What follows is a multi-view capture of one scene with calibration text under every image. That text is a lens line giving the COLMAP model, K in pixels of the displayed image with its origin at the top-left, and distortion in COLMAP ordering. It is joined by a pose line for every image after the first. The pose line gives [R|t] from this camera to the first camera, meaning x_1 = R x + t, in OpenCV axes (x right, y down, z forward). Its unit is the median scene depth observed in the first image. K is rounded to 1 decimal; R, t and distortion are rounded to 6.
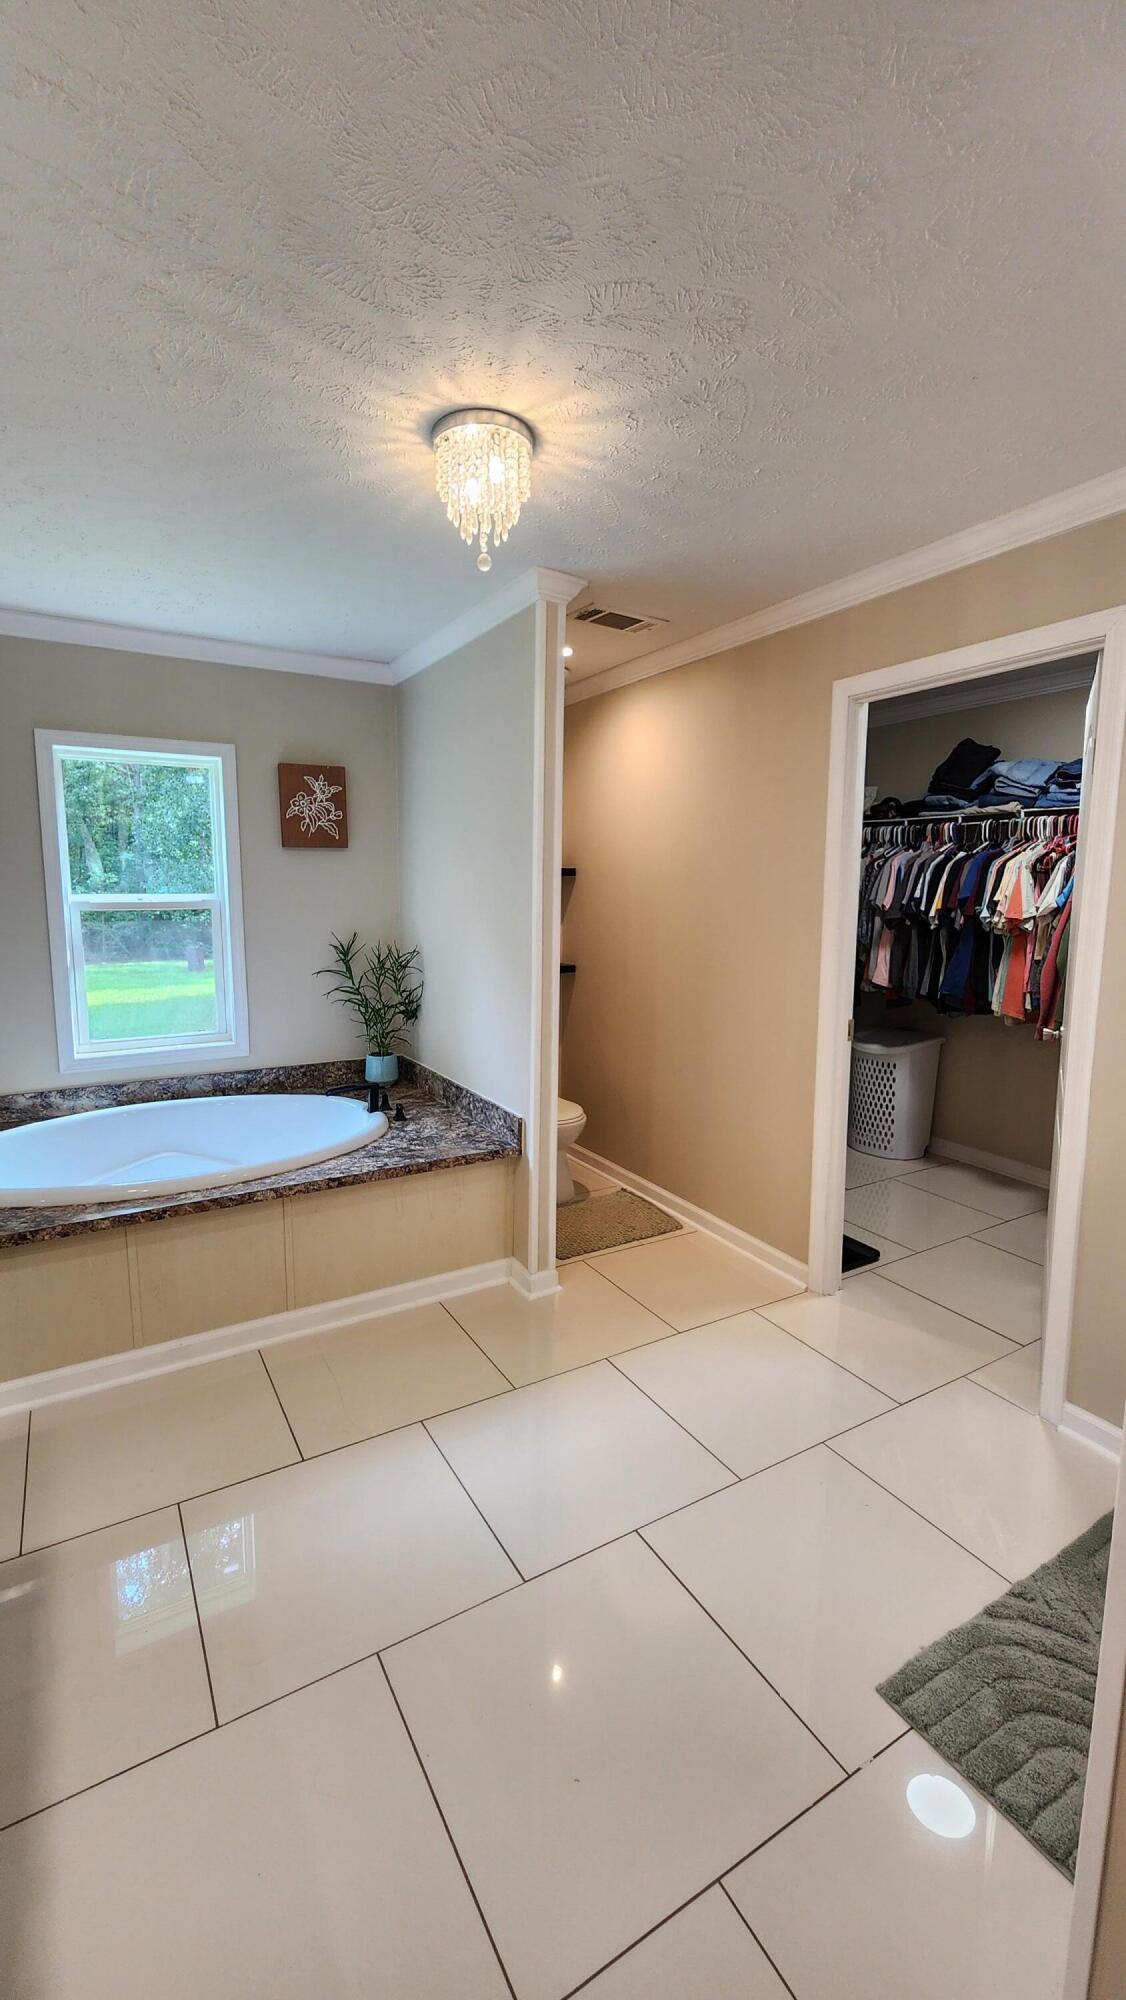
lens RADIAL K [[825.1, 0, 559.3], [0, 825.1, 994.8], [0, 0, 1]] dist [-0.002320, 0.000019]
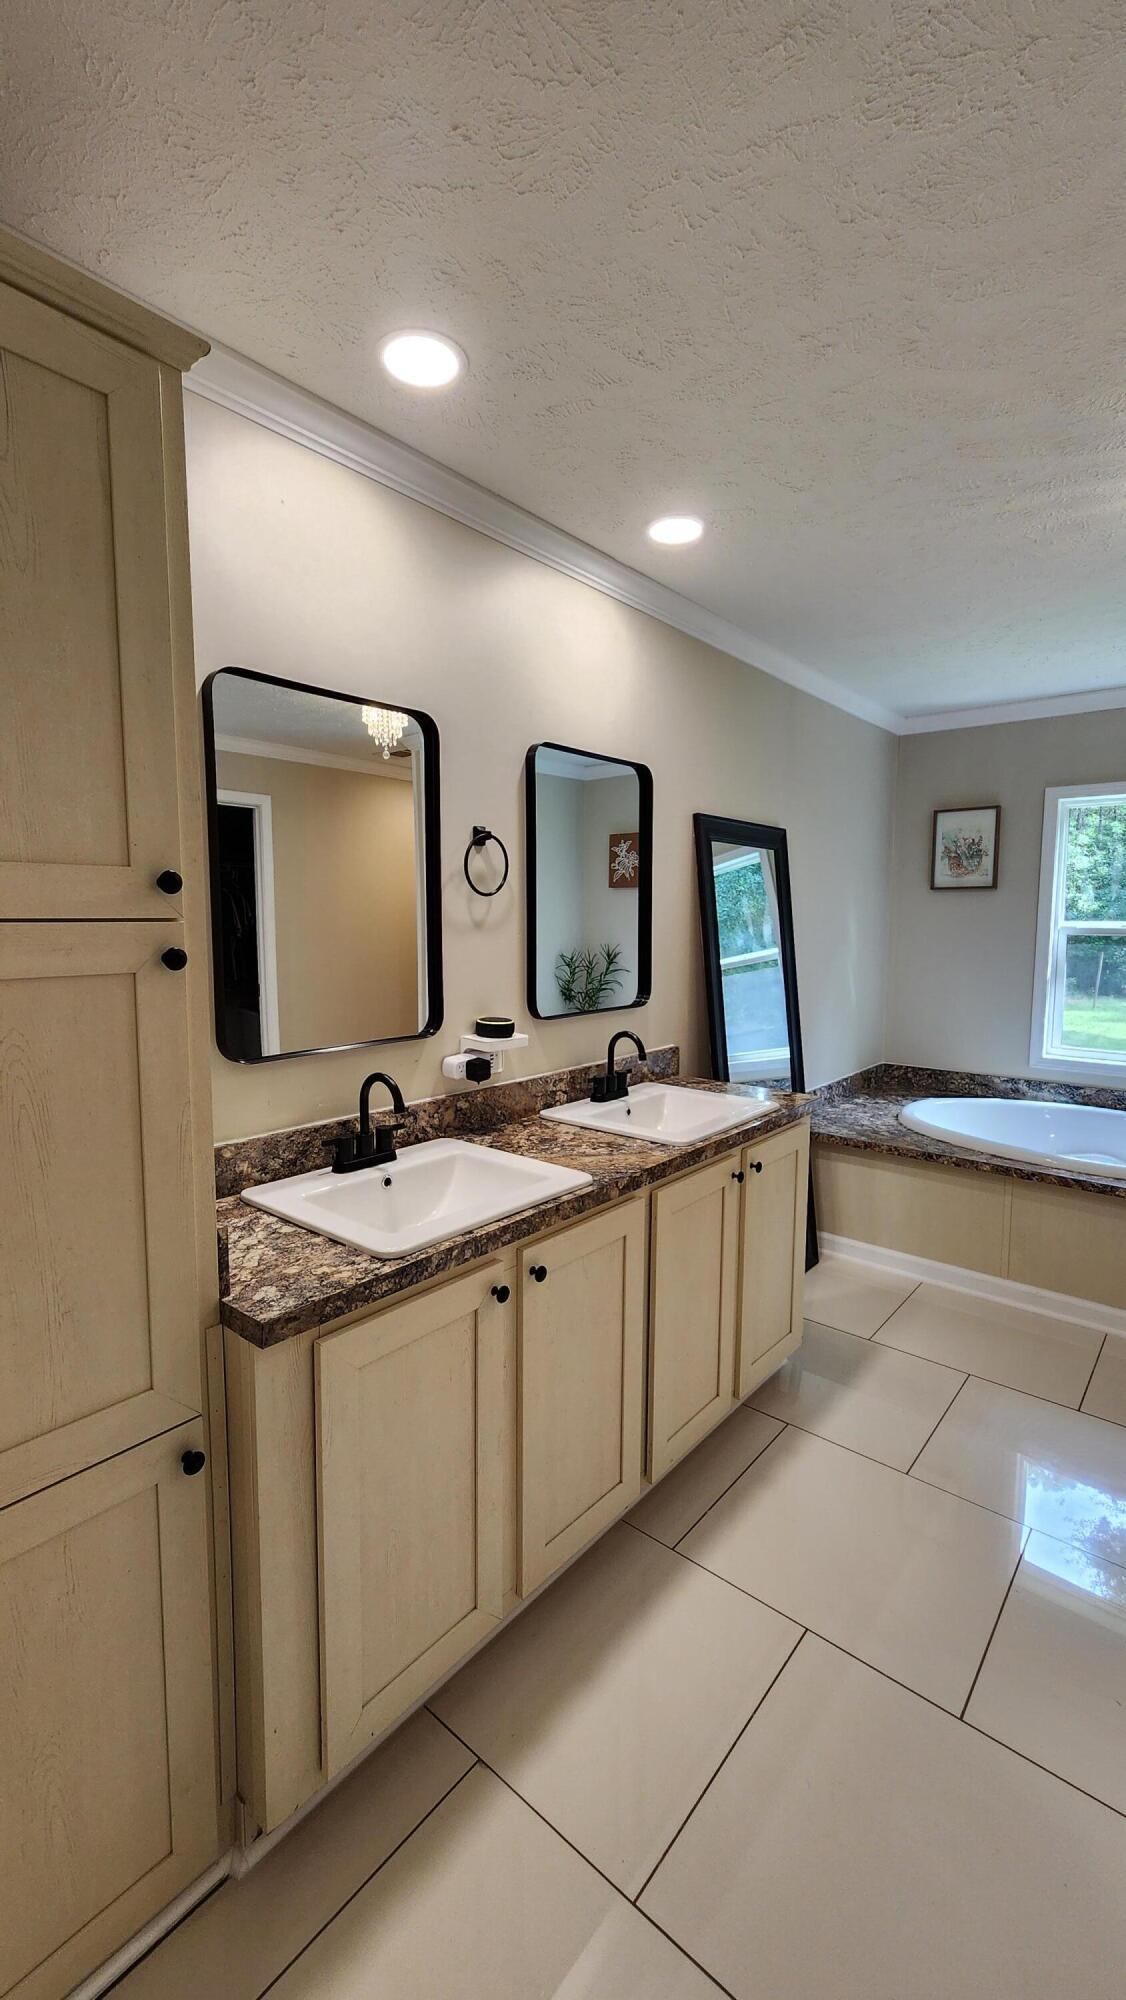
lens RADIAL K [[820.2, 0, 561.4], [0, 820.2, 992.2], [0, 0, 1]] dist [-0.002770, -0.000054]
pose [[0.332148, 0.084248, -0.939457, 0.291125], [-0.127583, 0.990862, 0.043751, 0.021077], [0.934559, 0.105327, 0.339862, -0.071191]]
